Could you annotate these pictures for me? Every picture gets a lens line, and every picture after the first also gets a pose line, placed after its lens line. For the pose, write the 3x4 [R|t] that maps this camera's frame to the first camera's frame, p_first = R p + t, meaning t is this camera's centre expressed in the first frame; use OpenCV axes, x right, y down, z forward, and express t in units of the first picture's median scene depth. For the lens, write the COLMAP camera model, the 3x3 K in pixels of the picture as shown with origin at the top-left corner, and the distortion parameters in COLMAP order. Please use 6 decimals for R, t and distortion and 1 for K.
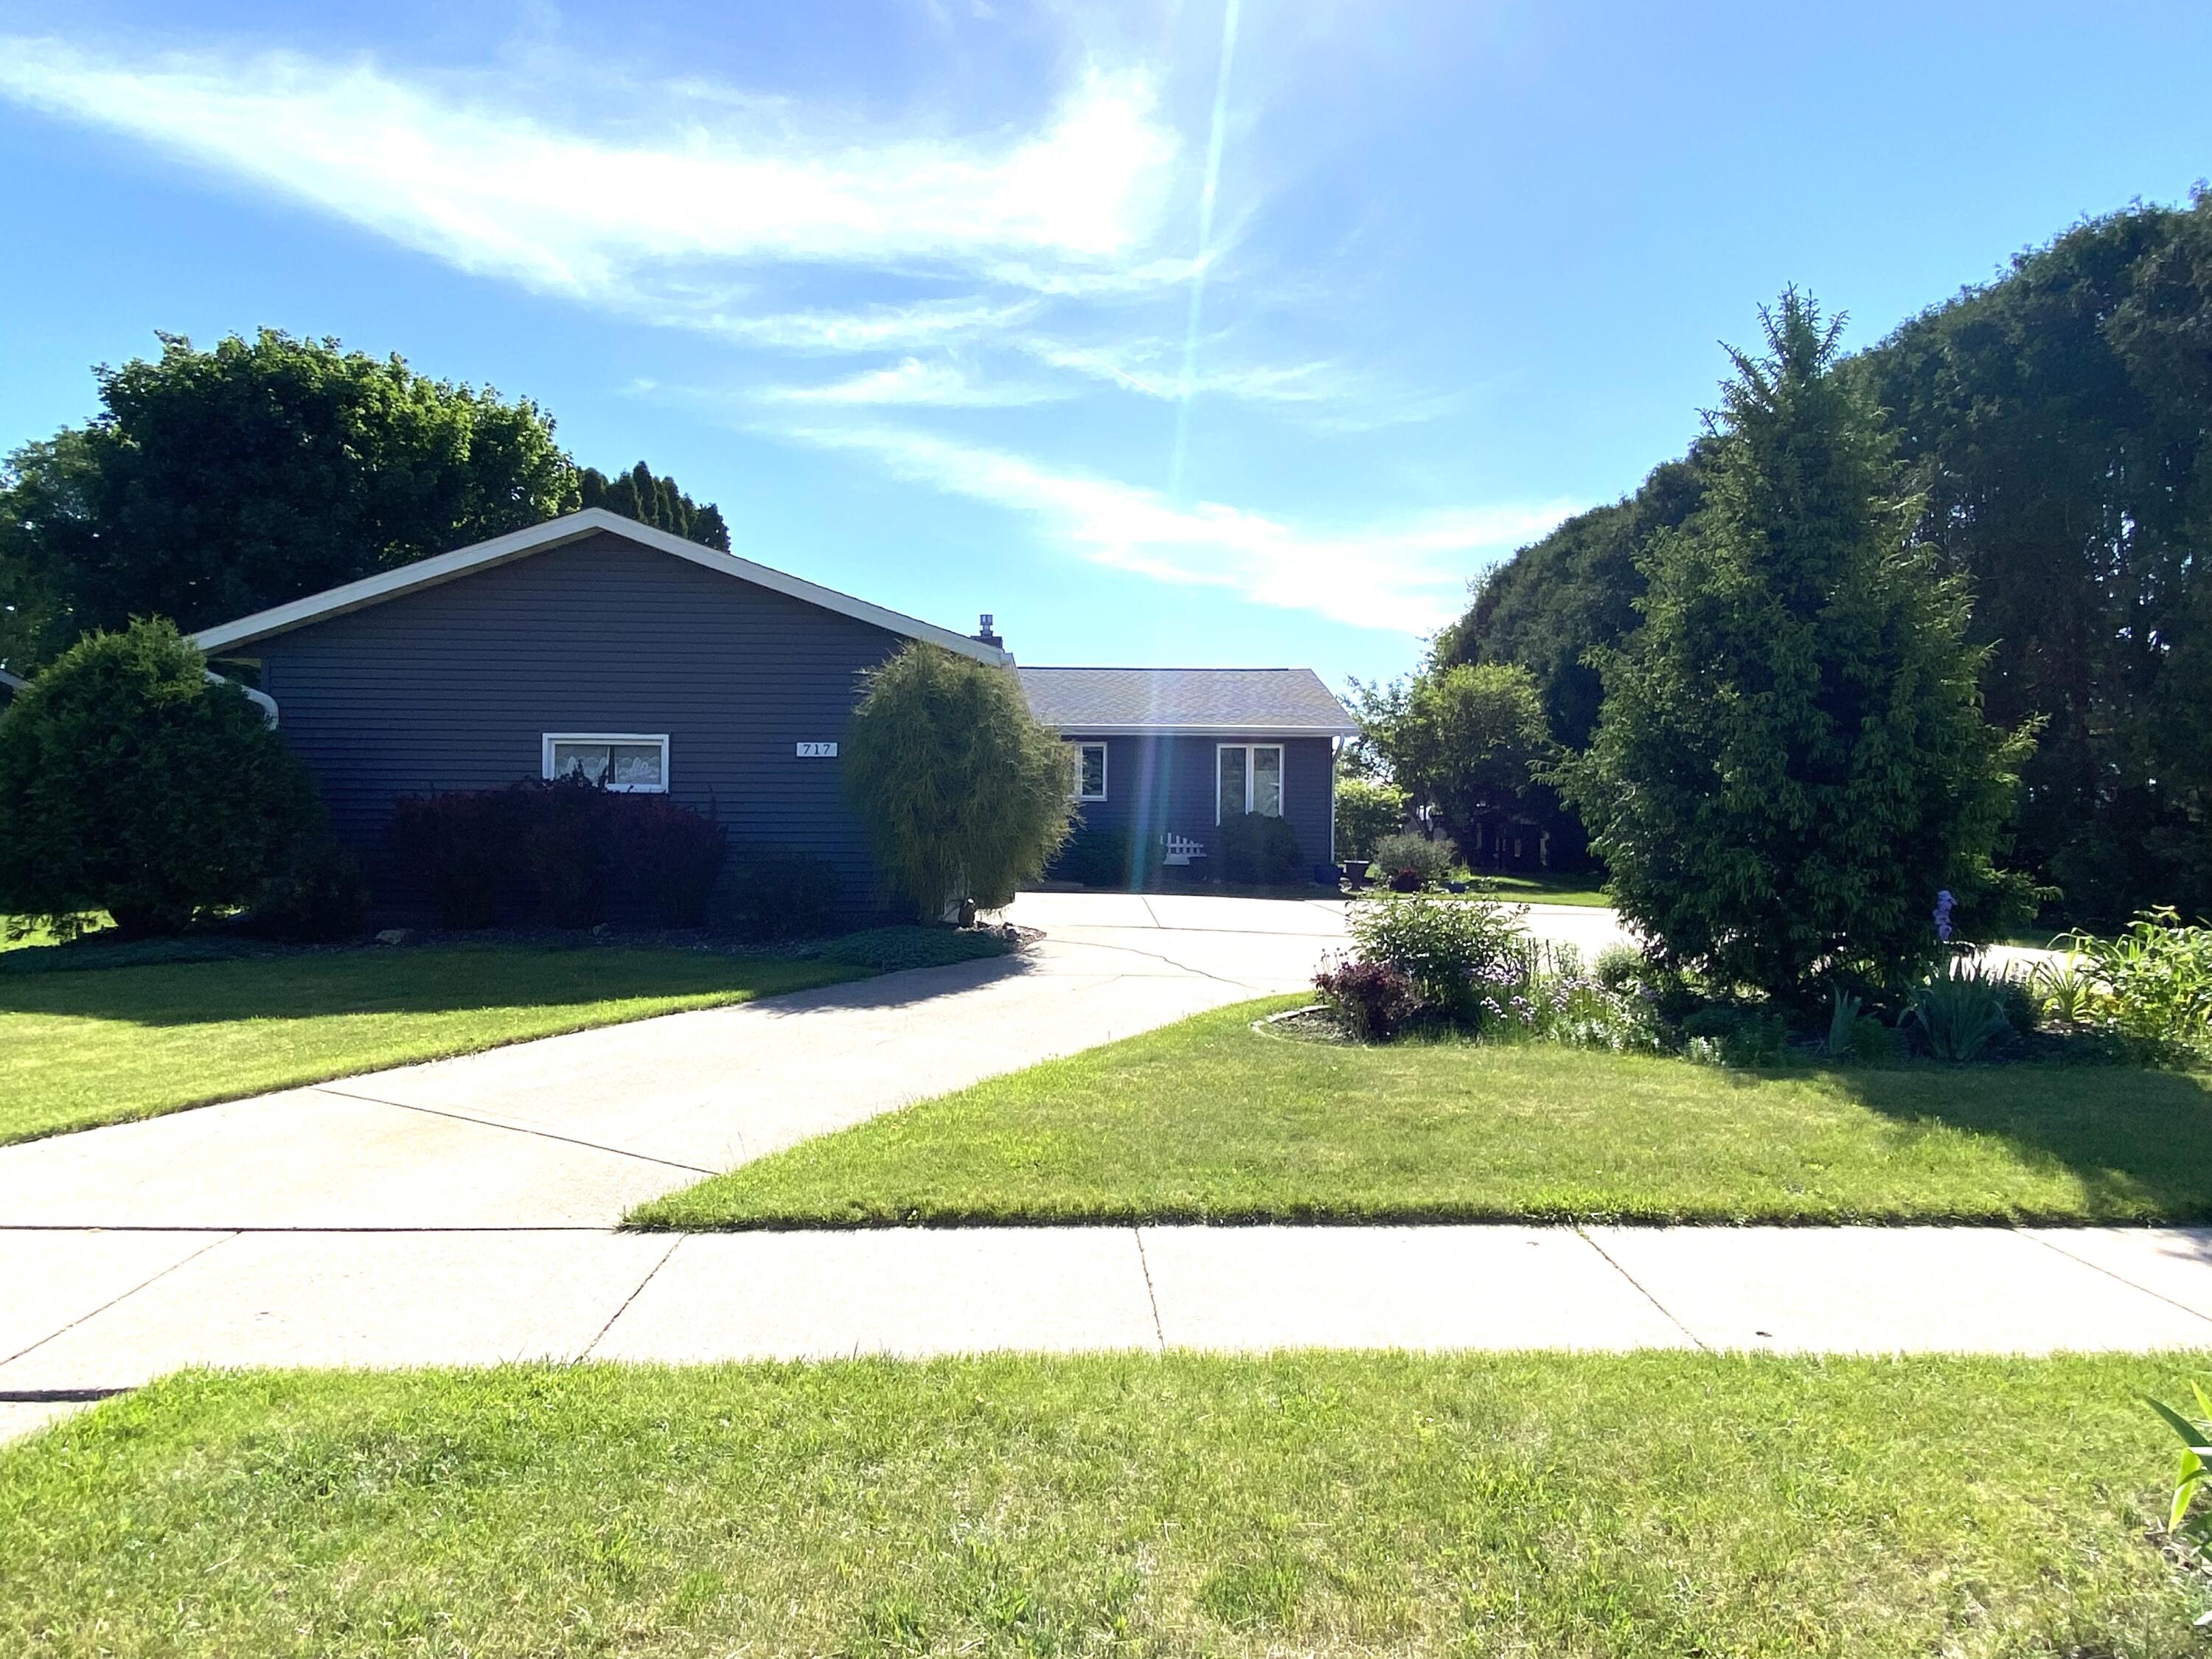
lens RADIAL K [[1325.9, 0, 1134.1], [0, 1325.9, 778.9], [0, 0, 1]] dist [-0.004256, -0.001861]
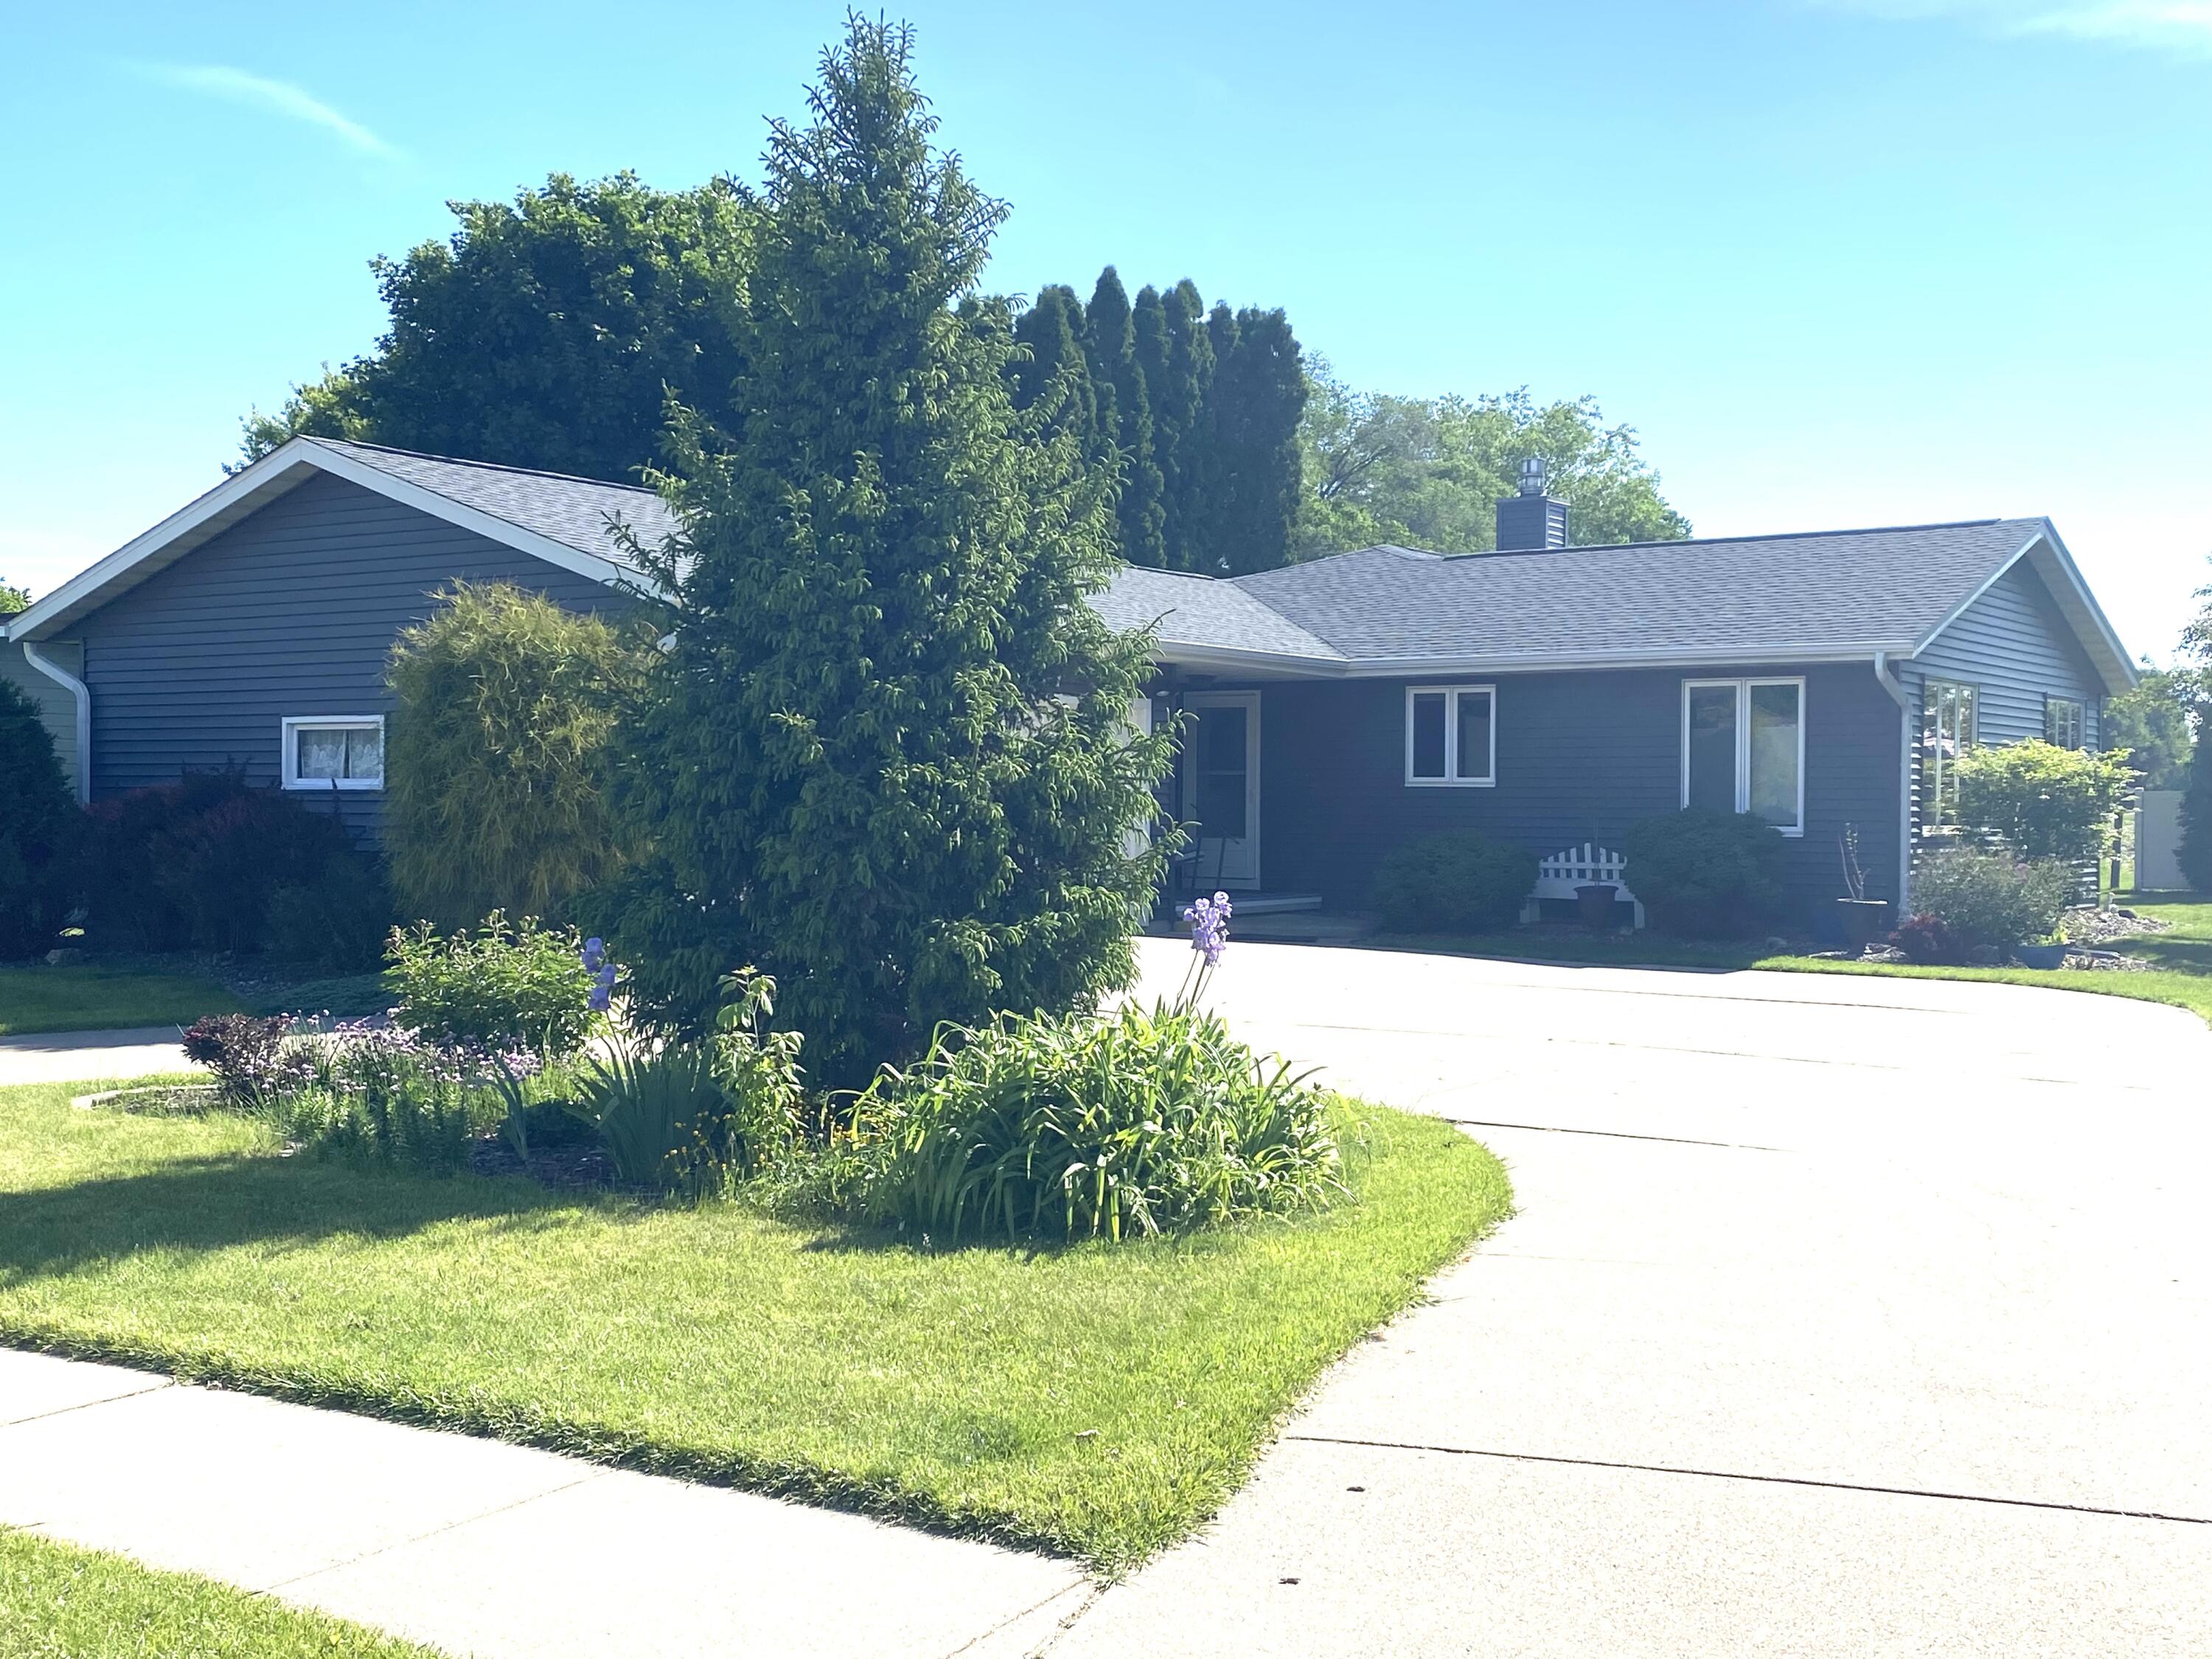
lens RADIAL K [[2440.8, 0, 1097.6], [0, 2440.8, 836.0], [0, 0, 1]] dist [0.025977, 0.000000]
pose [[0.814266, -0.000806, -0.580492, 0.524333], [0.022090, 0.999318, 0.029599, 0.002953], [0.580072, -0.036924, 0.813728, 0.038073]]
